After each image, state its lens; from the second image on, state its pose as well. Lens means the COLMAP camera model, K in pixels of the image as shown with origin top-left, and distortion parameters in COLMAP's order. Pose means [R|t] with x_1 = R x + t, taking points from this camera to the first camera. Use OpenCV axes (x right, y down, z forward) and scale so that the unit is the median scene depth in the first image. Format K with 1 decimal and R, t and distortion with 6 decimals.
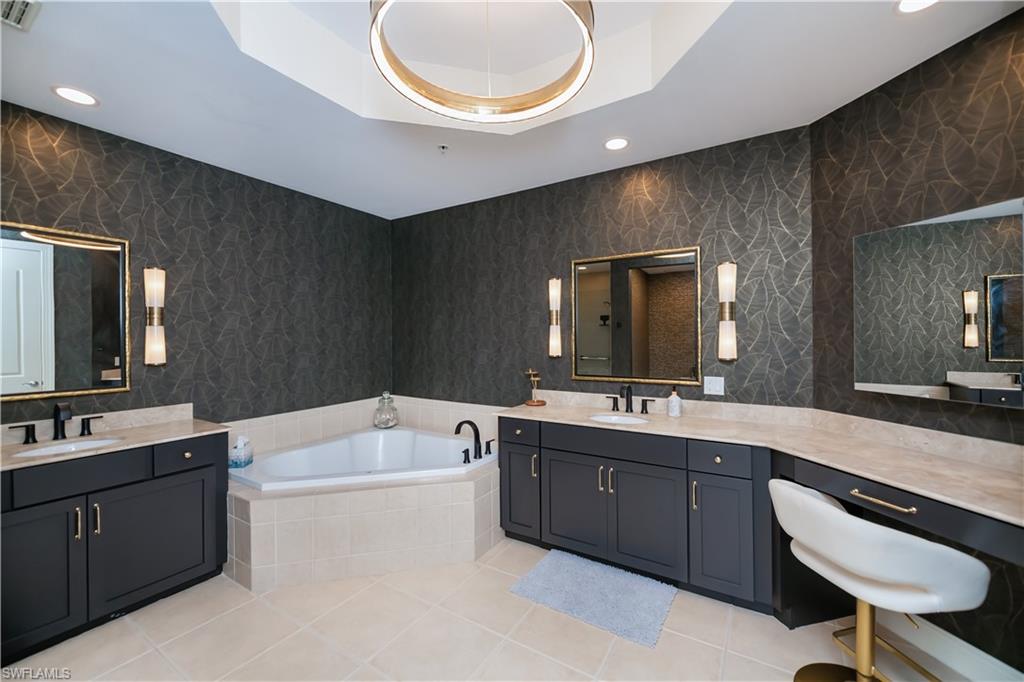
lens RADIAL K [[411.7, 0, 507.9], [0, 411.7, 341.3], [0, 0, 1]] dist [-0.000240, -0.002410]
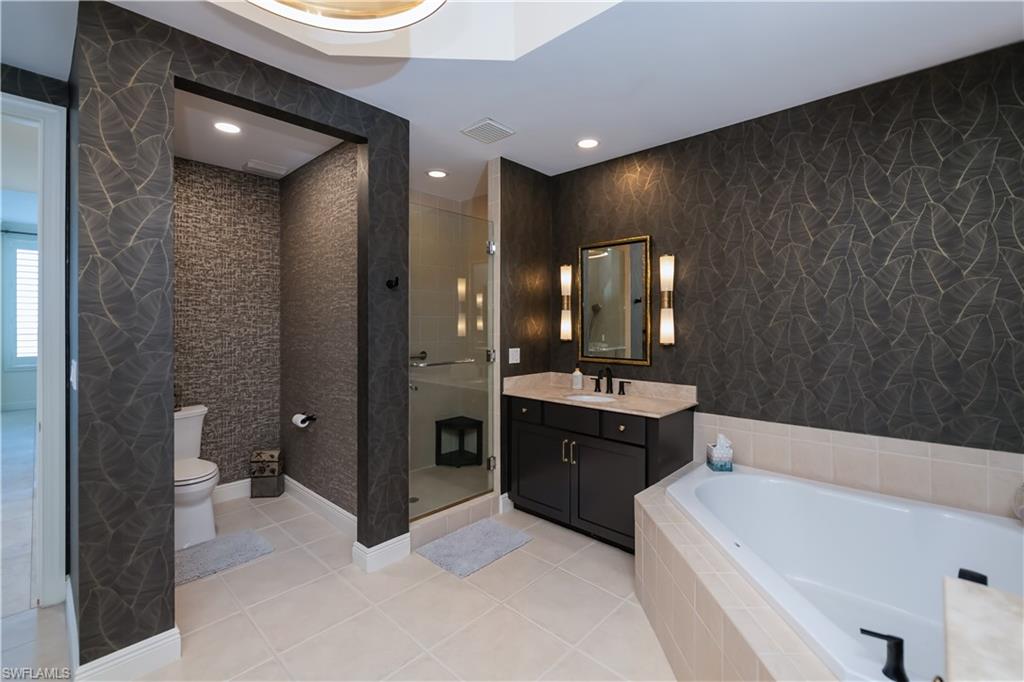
lens RADIAL K [[445.7, 0, 516.3], [0, 445.7, 331.0], [0, 0, 1]] dist [0.004621, -0.002647]
pose [[0.983487, 0.014267, -0.180416, 0.141839], [-0.012306, 0.999853, 0.011980, 0.000994], [0.180560, -0.009562, 0.983517, -0.087256]]
